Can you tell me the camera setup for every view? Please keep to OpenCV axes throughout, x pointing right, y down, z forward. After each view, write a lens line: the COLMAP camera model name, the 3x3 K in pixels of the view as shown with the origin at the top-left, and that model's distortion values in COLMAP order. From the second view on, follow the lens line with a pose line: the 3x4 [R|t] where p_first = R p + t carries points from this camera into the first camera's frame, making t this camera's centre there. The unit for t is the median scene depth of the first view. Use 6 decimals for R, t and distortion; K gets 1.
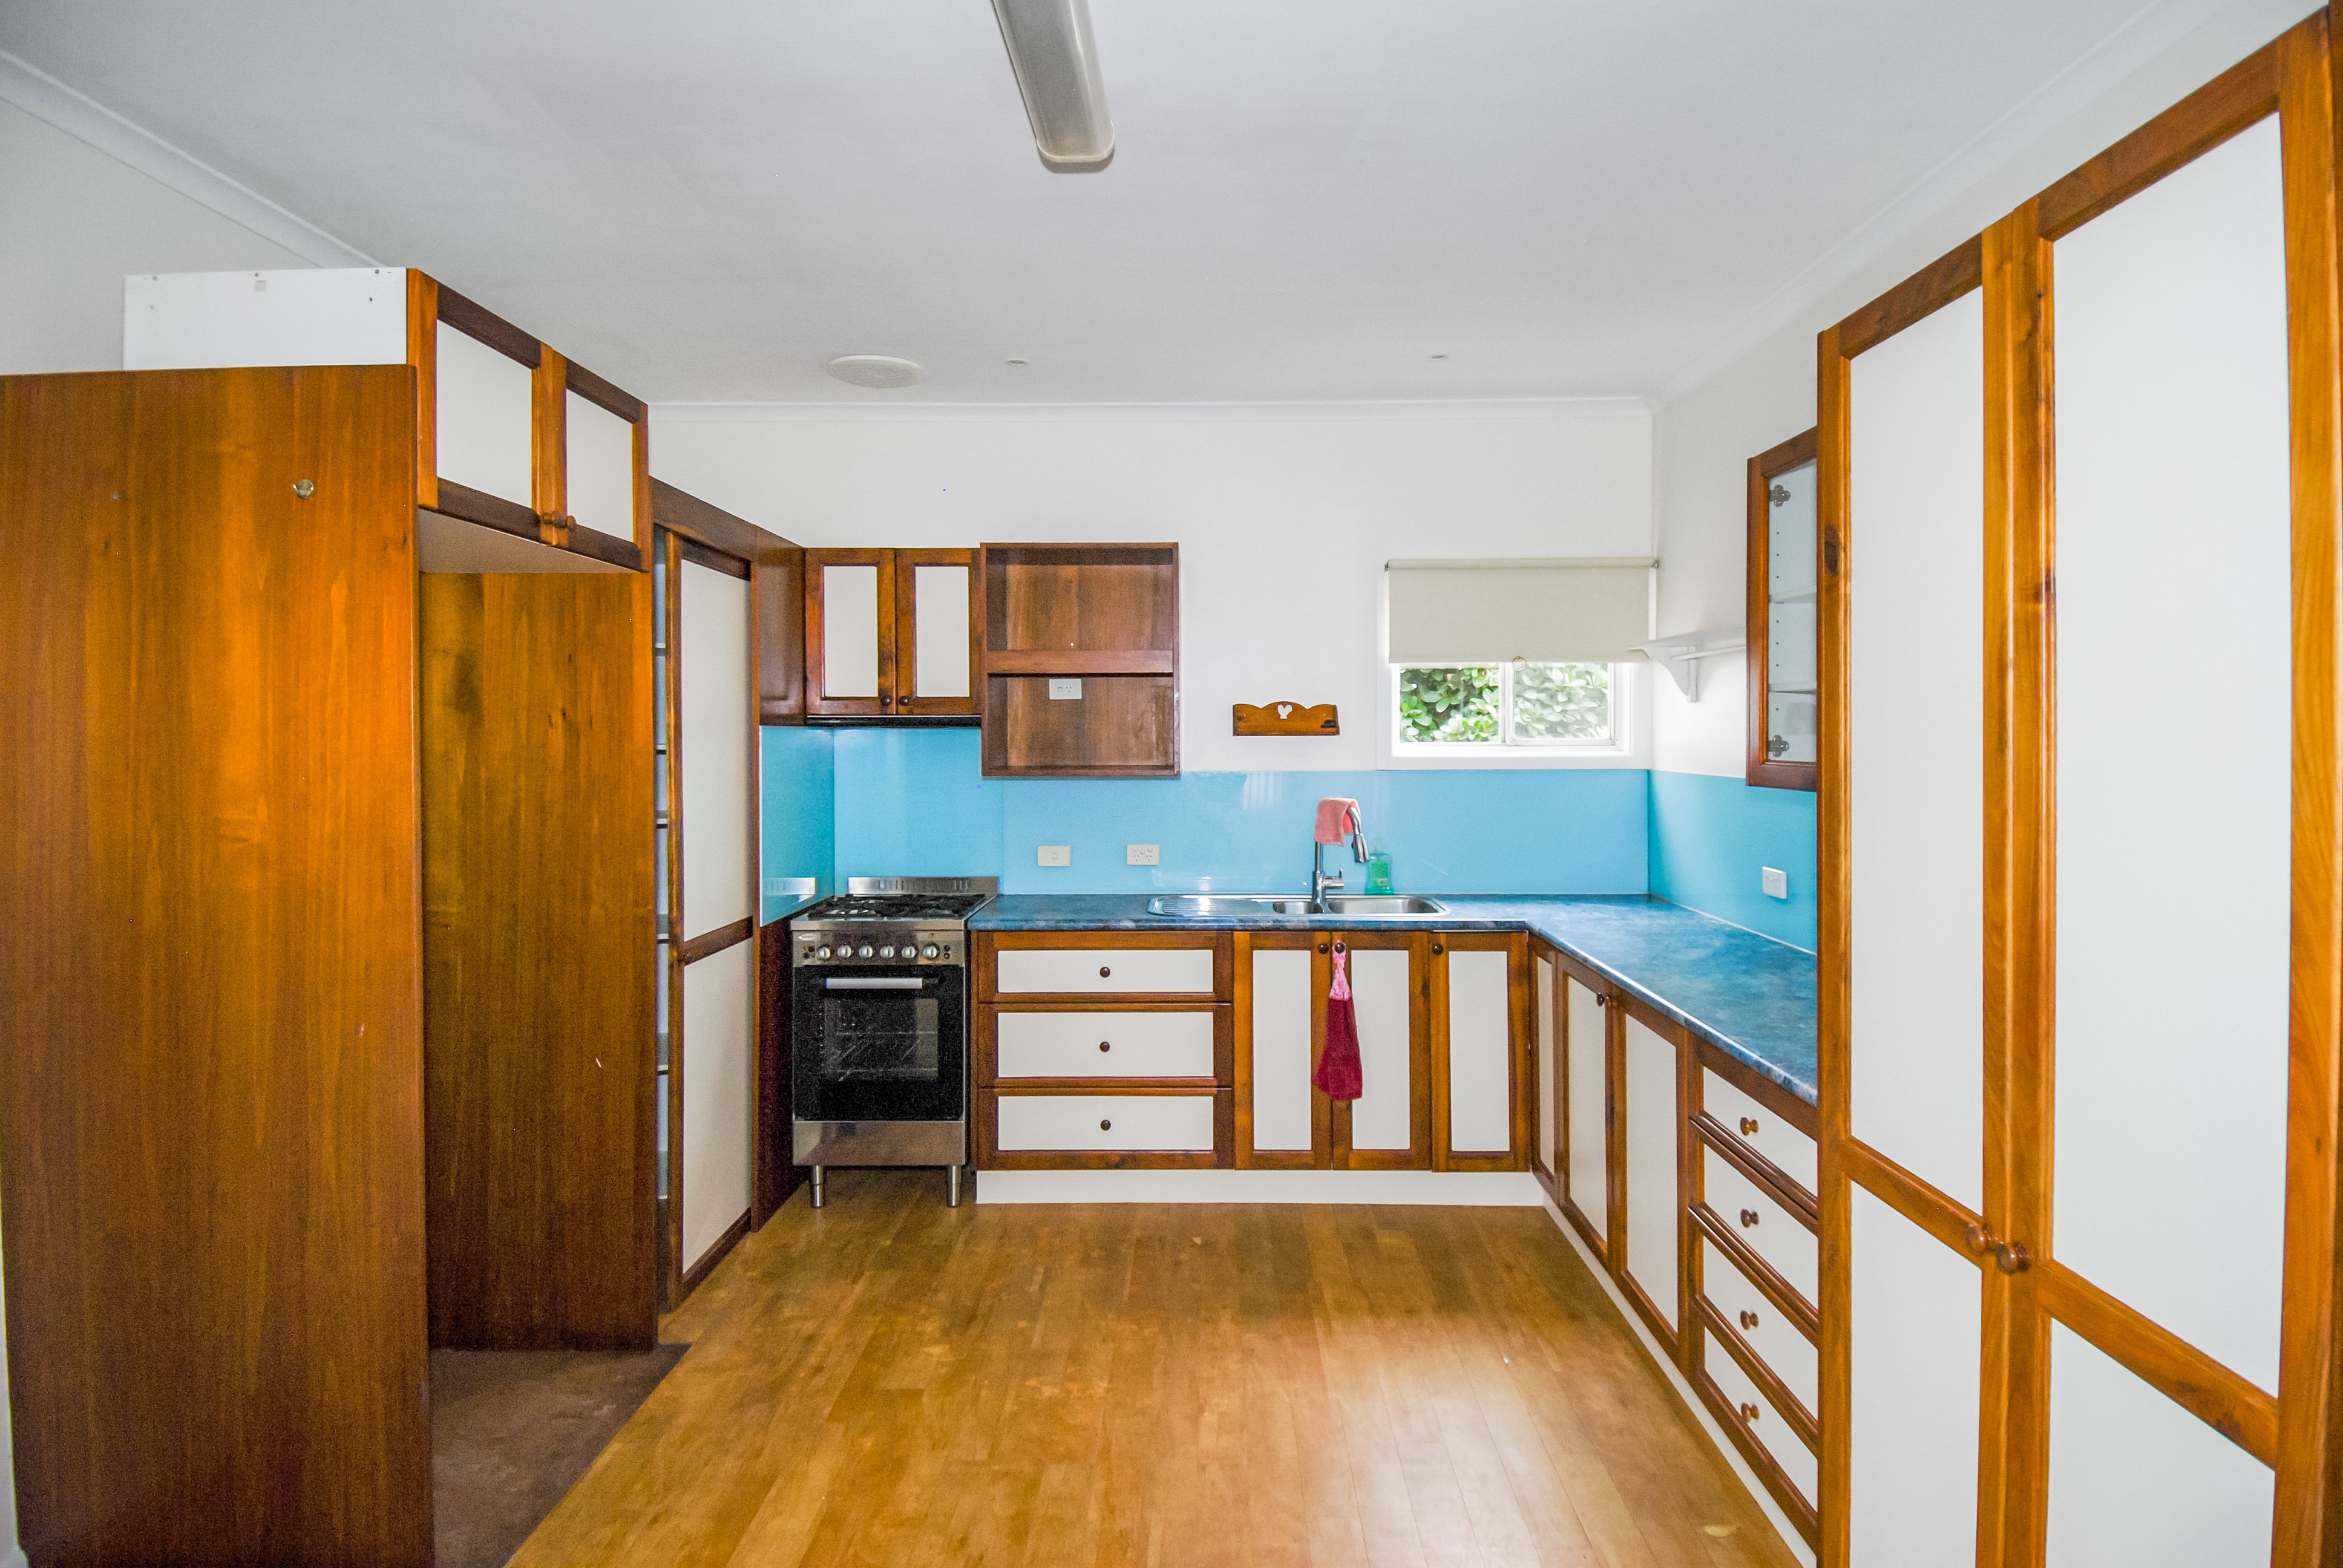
lens RADIAL K [[1224.8, 0, 1185.4], [0, 1224.8, 746.7], [0, 0, 1]] dist [0.054408, -0.052992]
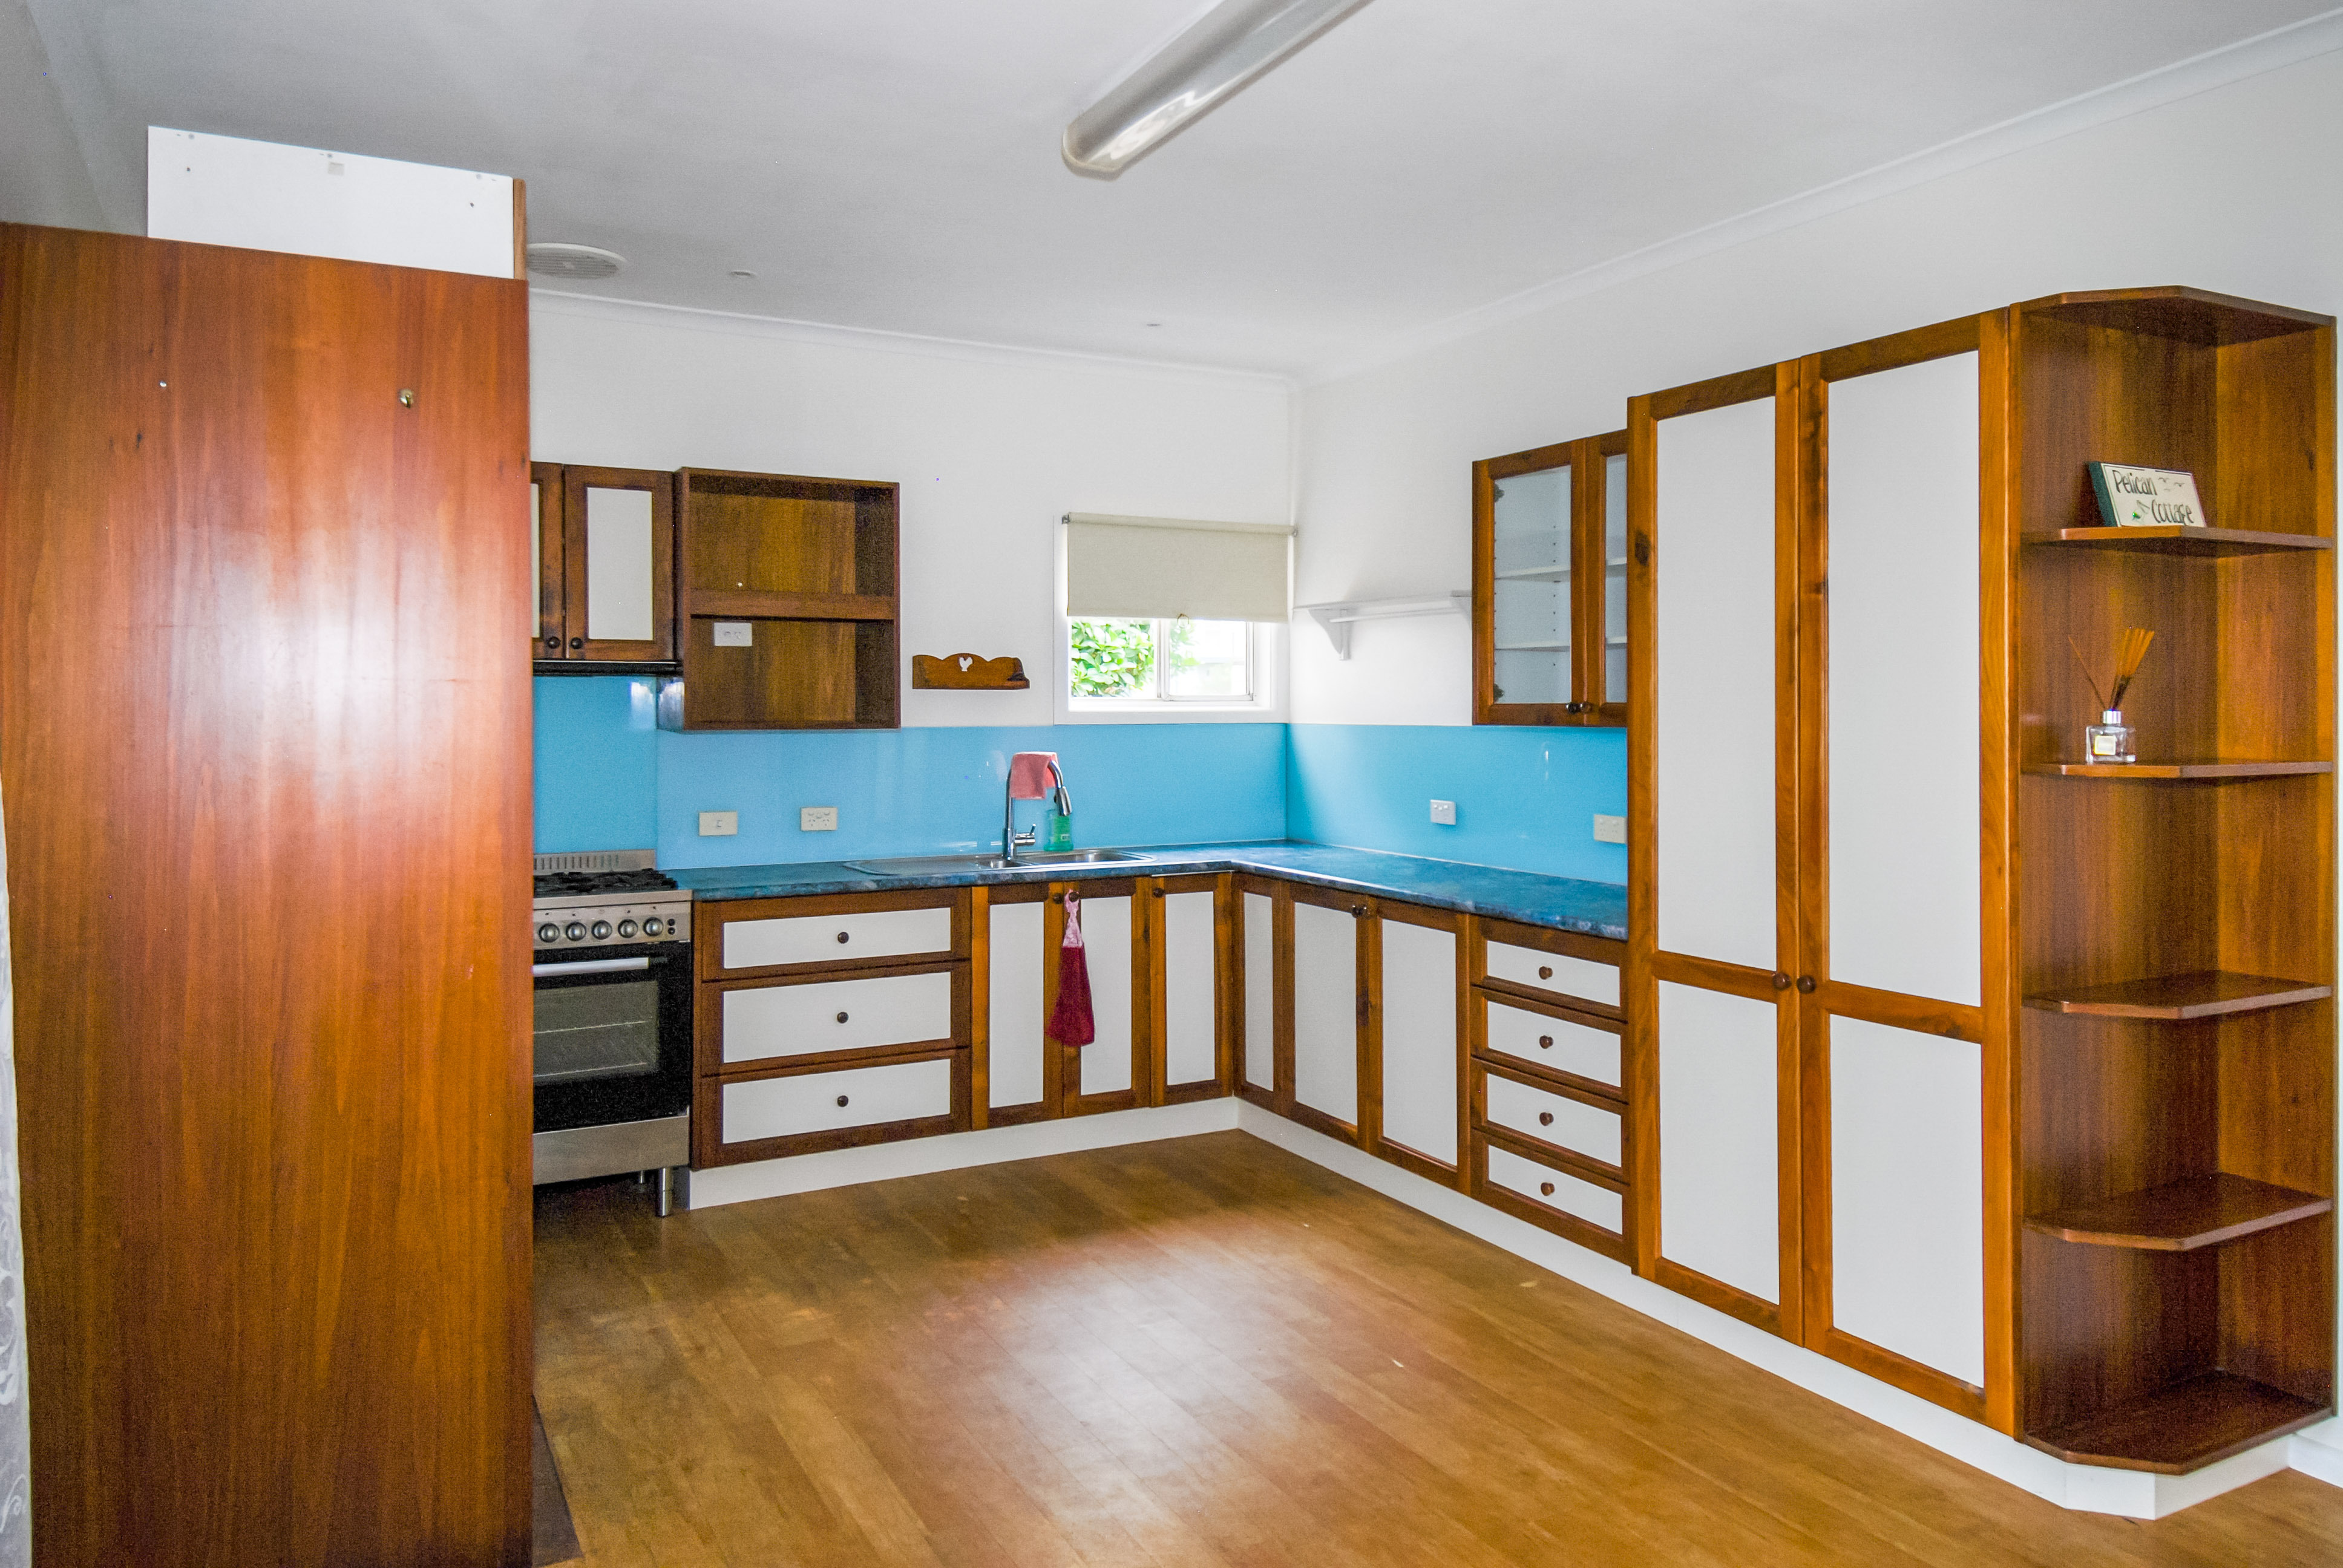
lens RADIAL K [[1591.9, 0, 1163.9], [0, 1591.9, 714.0], [0, 0, 1]] dist [0.037567, -0.001173]
pose [[0.877486, -0.000182, 0.479603, -0.435378], [0.004167, 0.999965, -0.007244, 0.023173], [-0.479585, 0.008355, 0.877456, -0.186400]]
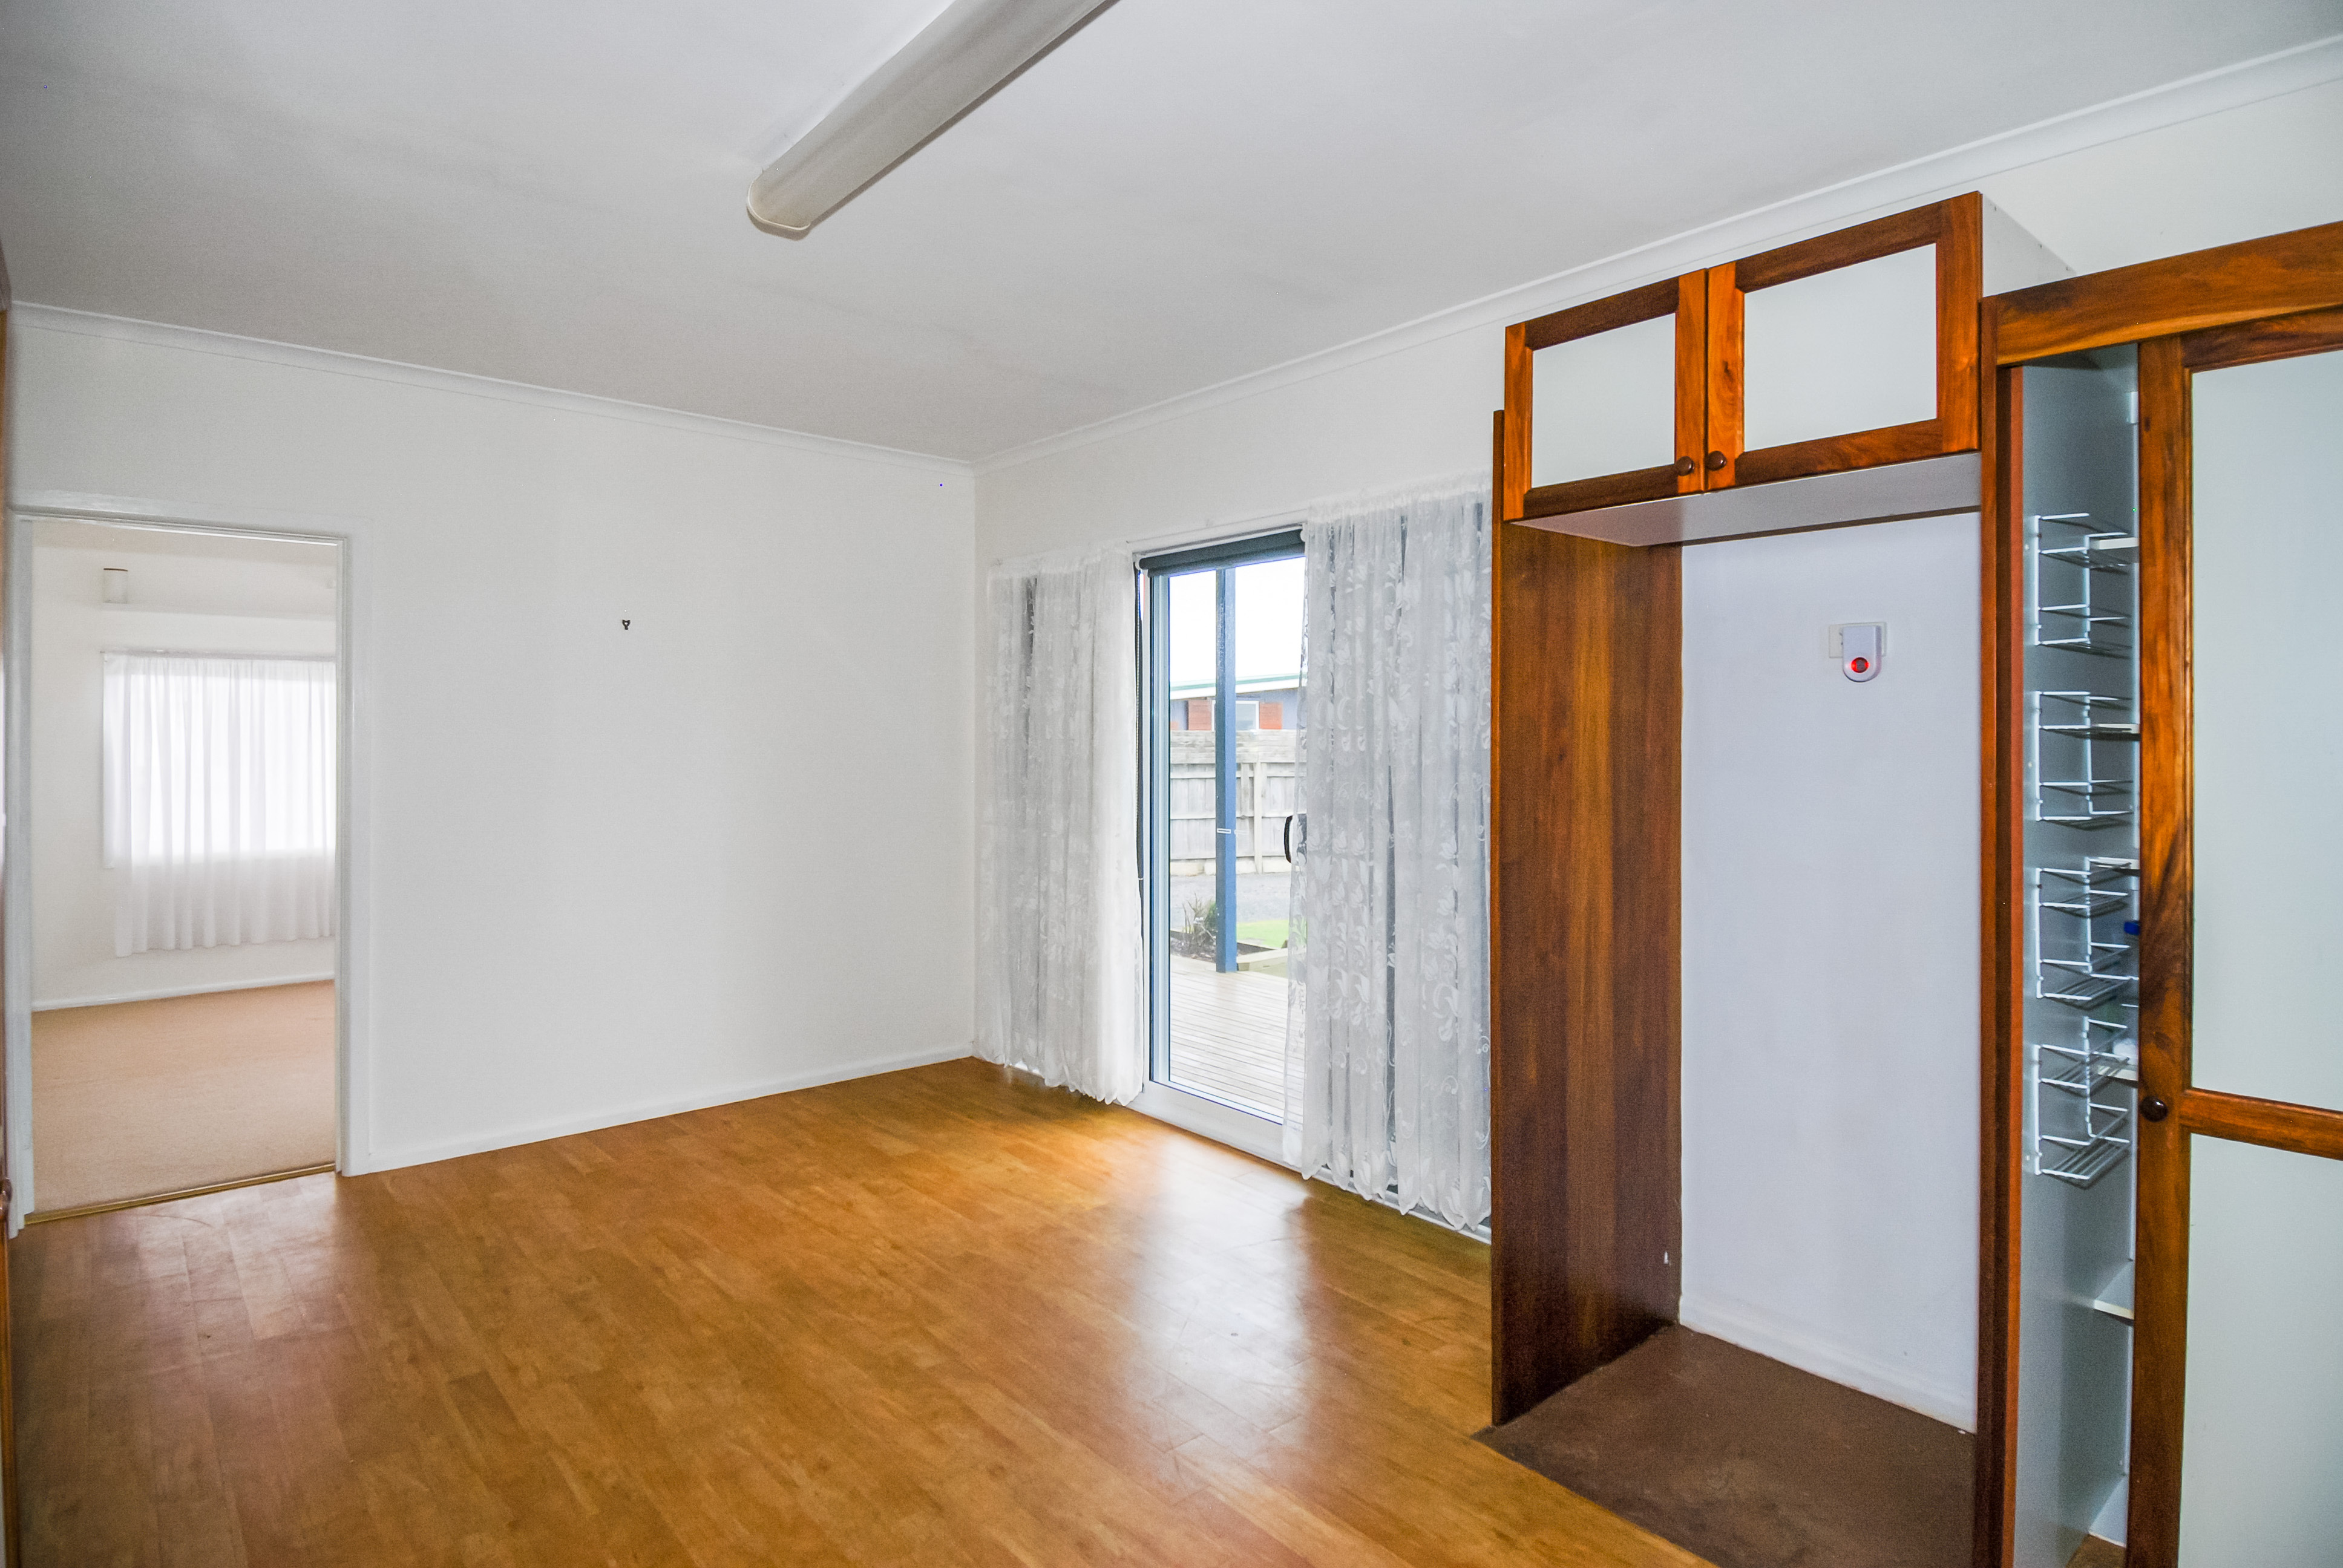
lens RADIAL K [[1224.8, 0, 1185.4], [0, 1224.8, 746.7], [0, 0, 1]] dist [0.054408, -0.052992]
pose [[-0.738830, 0.009497, -0.673825, 0.237408], [-0.005522, 0.999782, 0.020145, 0.001516], [0.673869, 0.018605, -0.738617, 0.939016]]
